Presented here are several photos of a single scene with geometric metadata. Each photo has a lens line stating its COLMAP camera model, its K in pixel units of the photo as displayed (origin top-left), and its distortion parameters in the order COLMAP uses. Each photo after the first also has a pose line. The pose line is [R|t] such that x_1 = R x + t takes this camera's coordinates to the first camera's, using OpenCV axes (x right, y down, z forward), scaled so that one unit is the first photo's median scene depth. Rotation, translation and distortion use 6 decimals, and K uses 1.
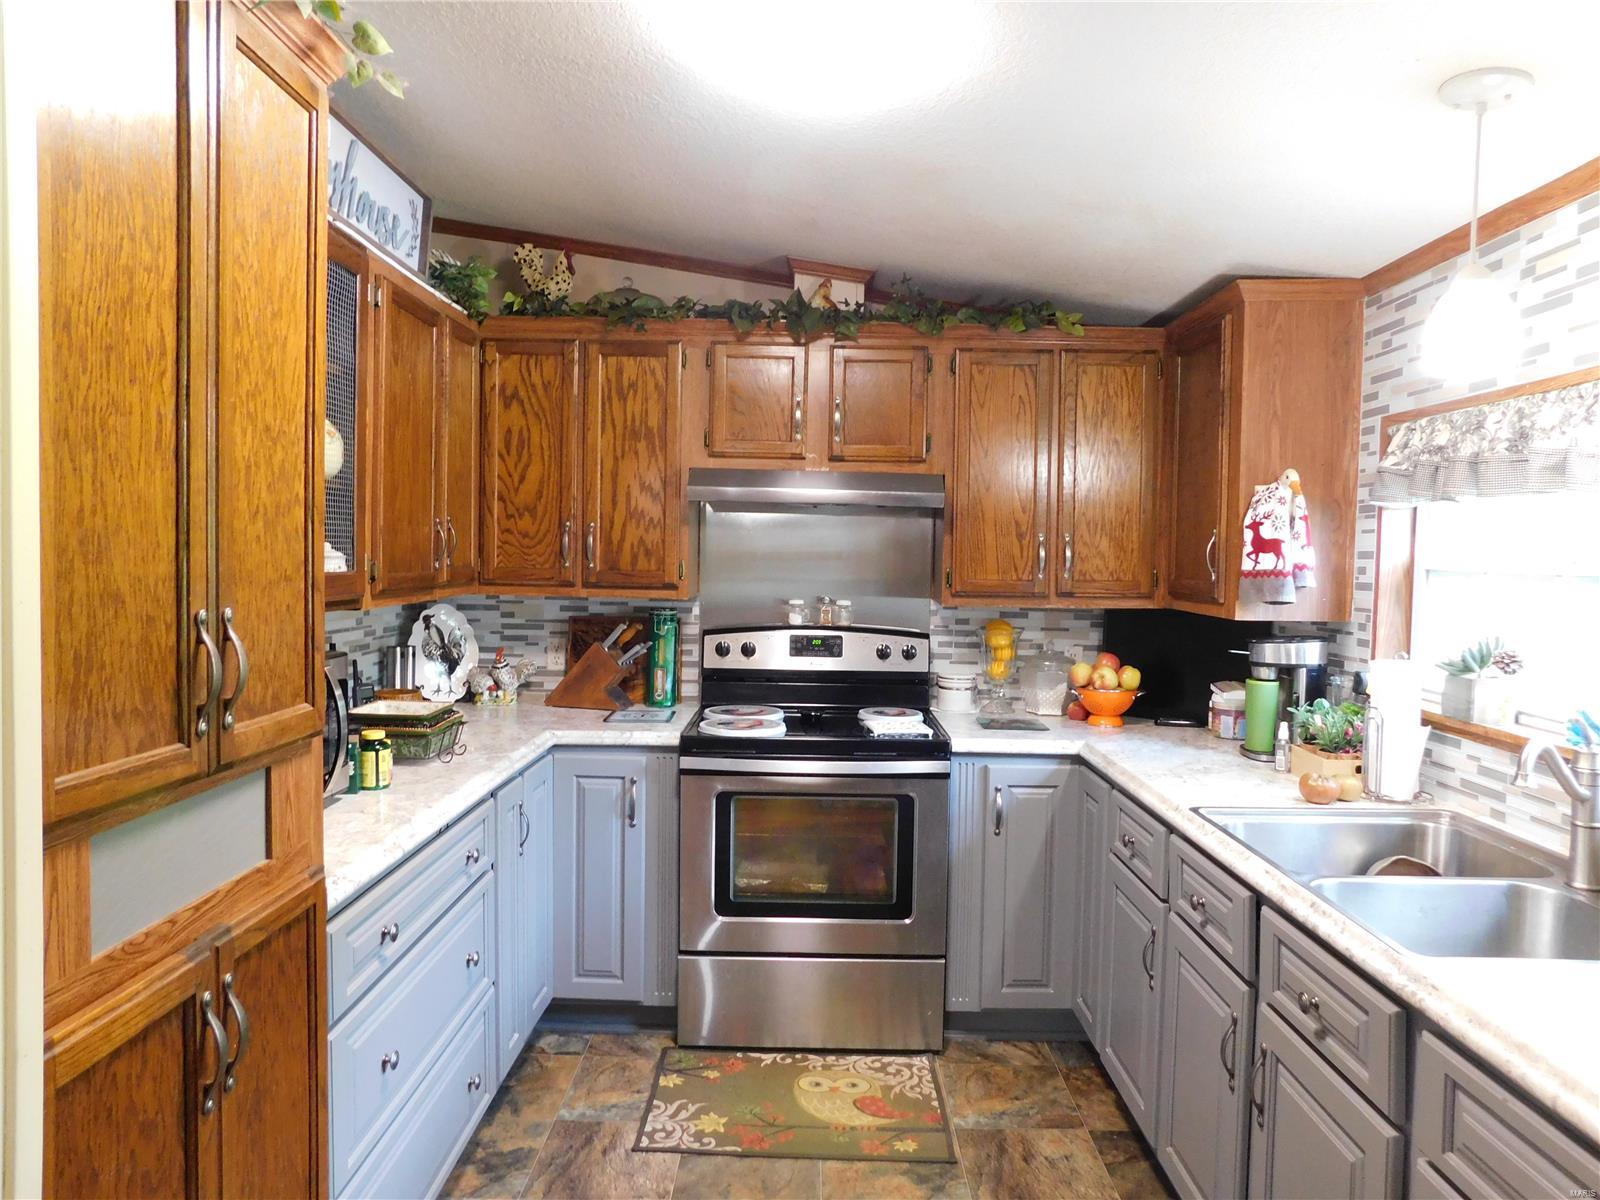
lens RADIAL K [[1060.1, 0, 803.1], [0, 1060.1, 597.8], [0, 0, 1]] dist [-0.069499, 0.054492]
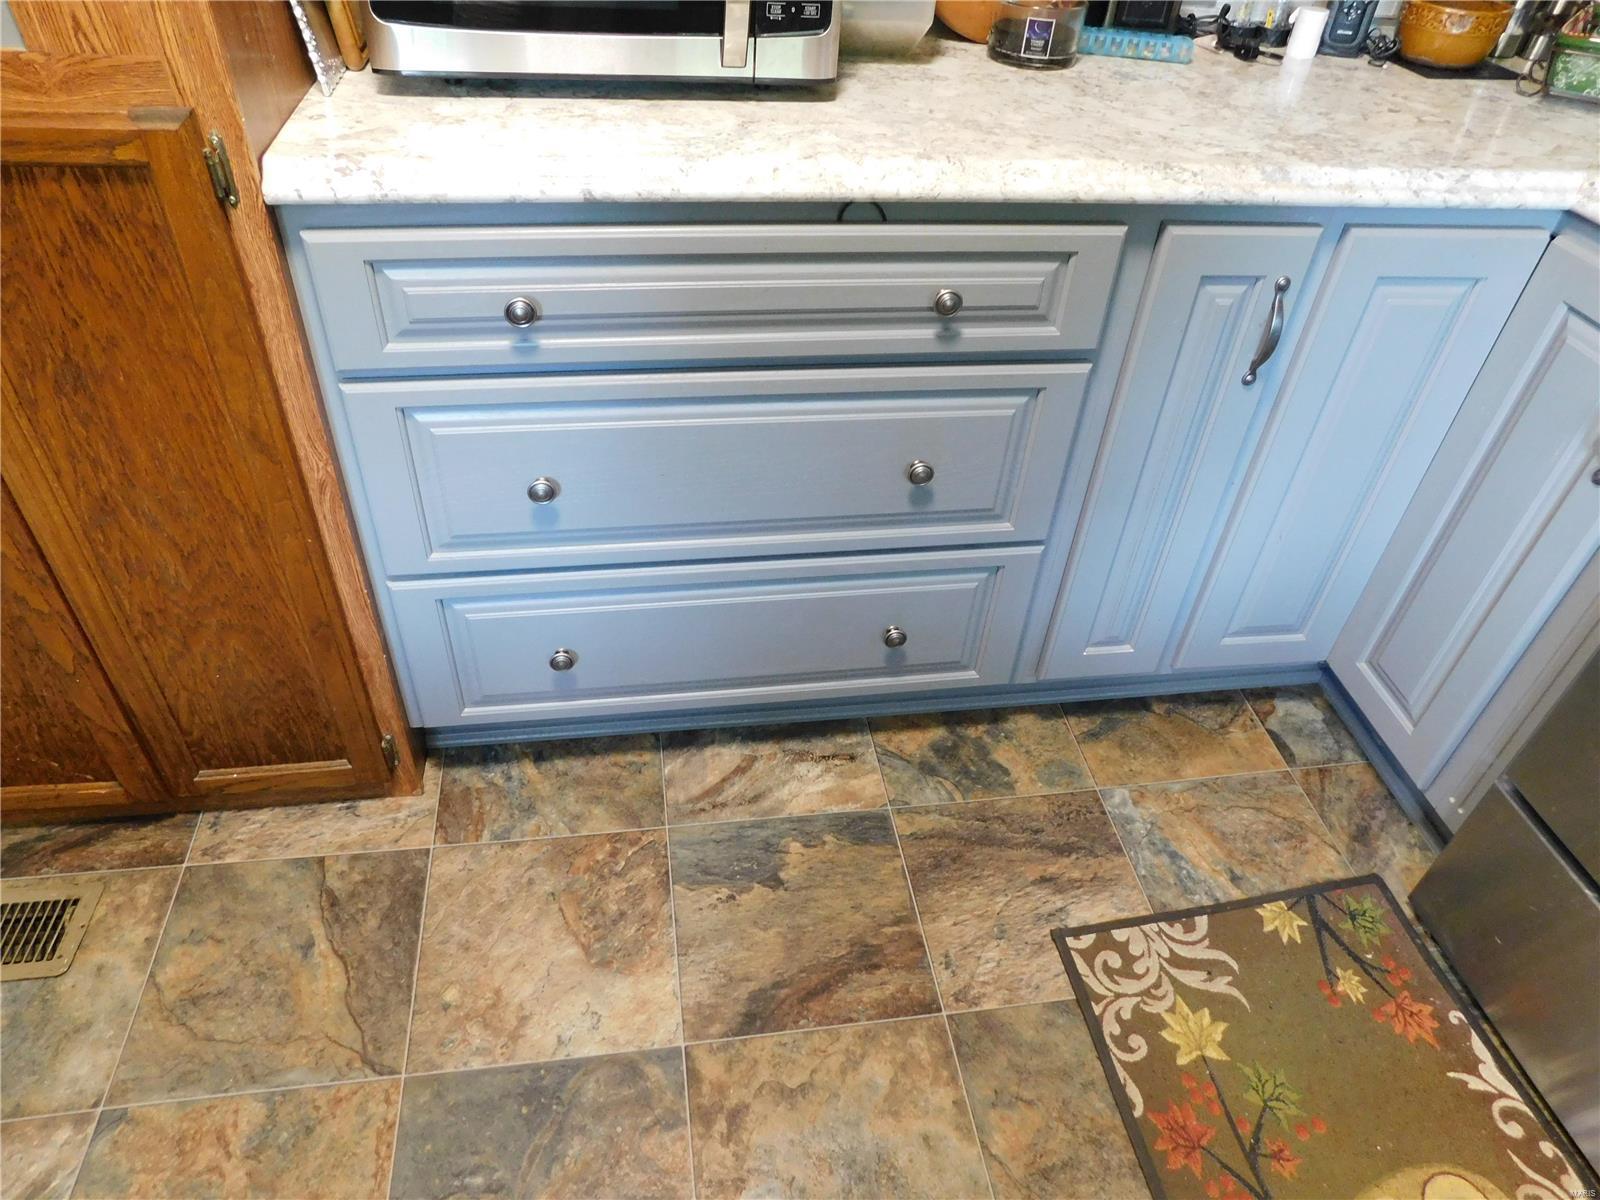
lens RADIAL K [[1060.1, 0, 803.1], [0, 1060.1, 597.8], [0, 0, 1]] dist [-0.069499, 0.054492]
pose [[0.162387, 0.635769, -0.754605, 0.108927], [-0.097848, 0.771361, 0.628830, 0.027901], [0.981864, -0.028278, 0.187468, 0.576295]]
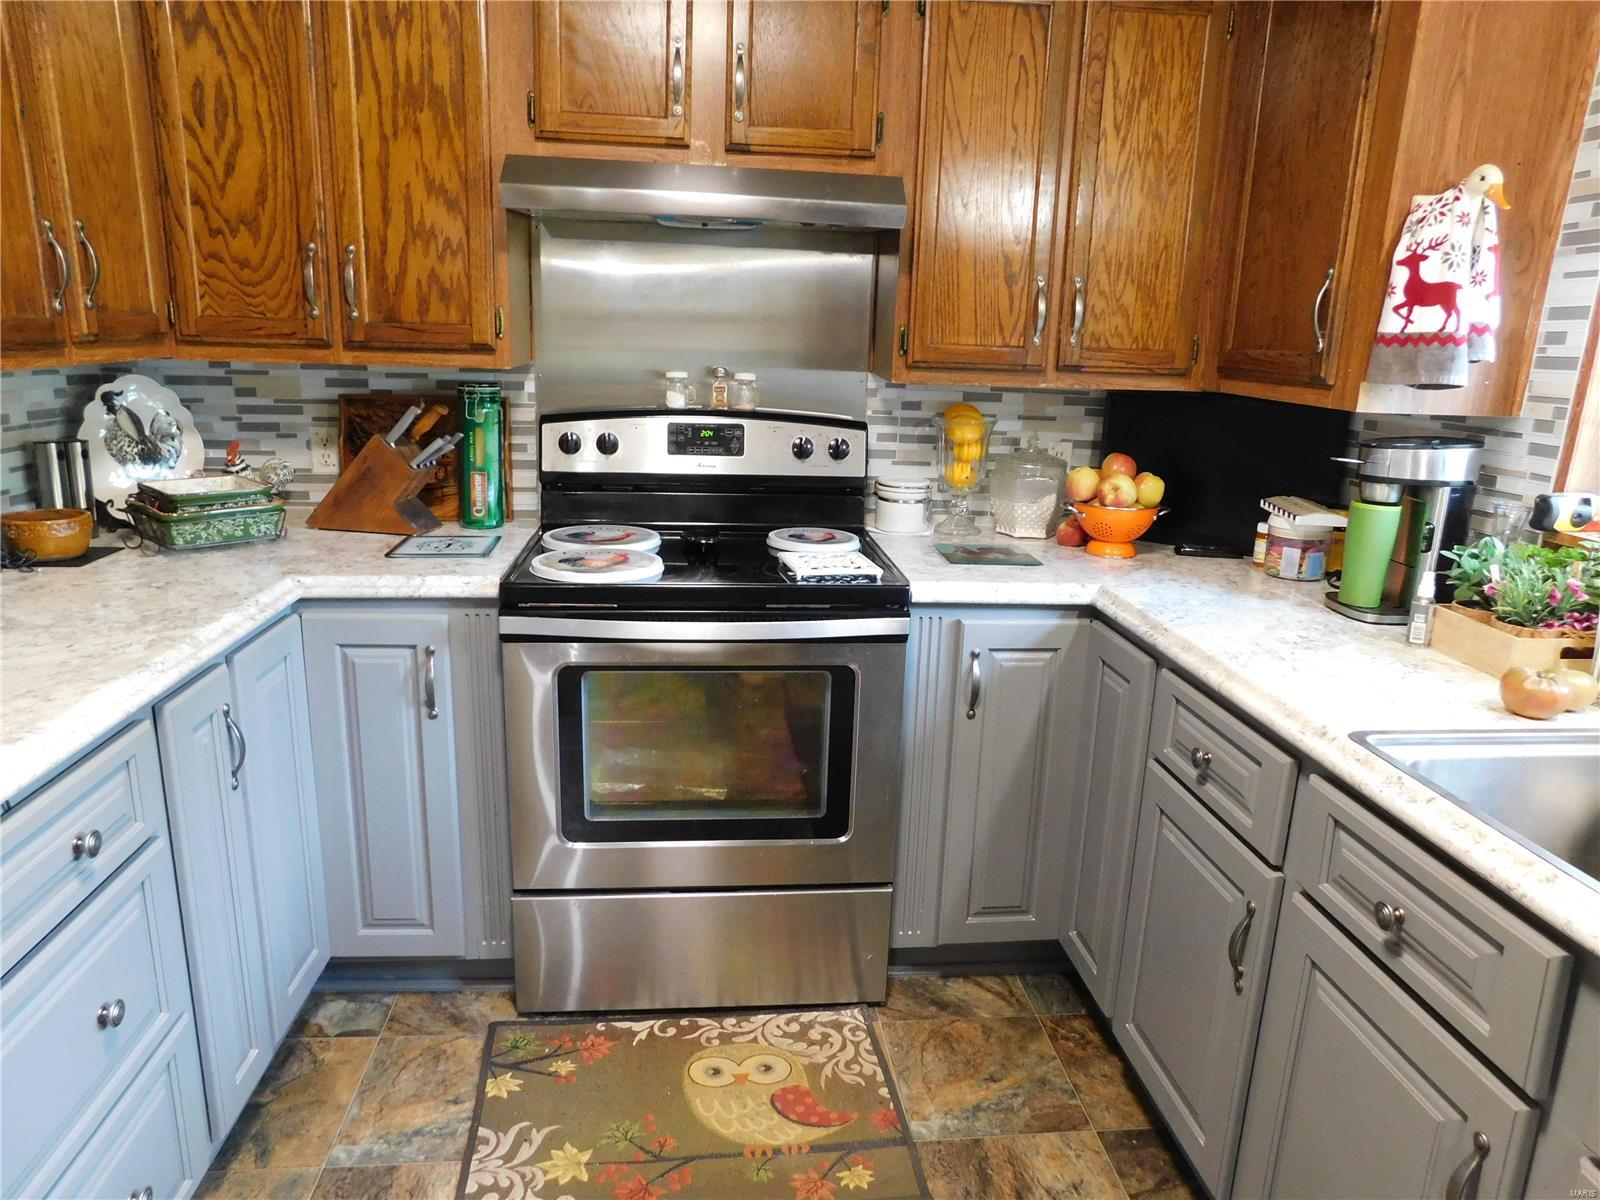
lens RADIAL K [[1060.1, 0, 803.1], [0, 1060.1, 597.8], [0, 0, 1]] dist [-0.069499, 0.054492]
pose [[0.993796, -0.011162, 0.110657, -0.002466], [-0.011883, 0.978601, 0.205424, 0.004273], [-0.110582, -0.205465, 0.972397, 0.321051]]
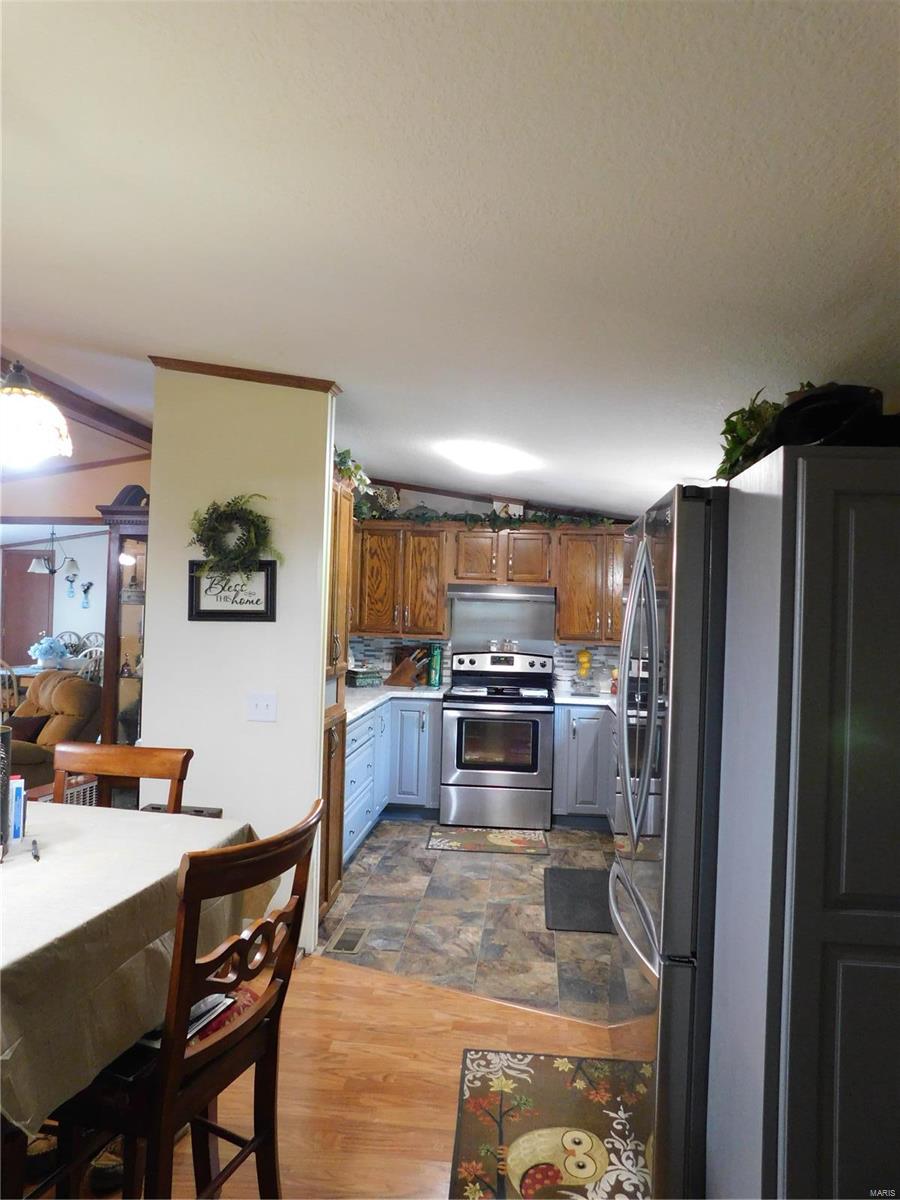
lens RADIAL K [[795.0, 0, 450.0], [0, 795.0, 600.0], [0, 0, 1]] dist [-0.069499, 0.054492]
pose [[0.995385, 0.007935, -0.095630, 0.067802], [-0.013694, 0.998121, -0.059717, 0.020174], [0.094977, 0.060751, 0.993624, -0.769935]]
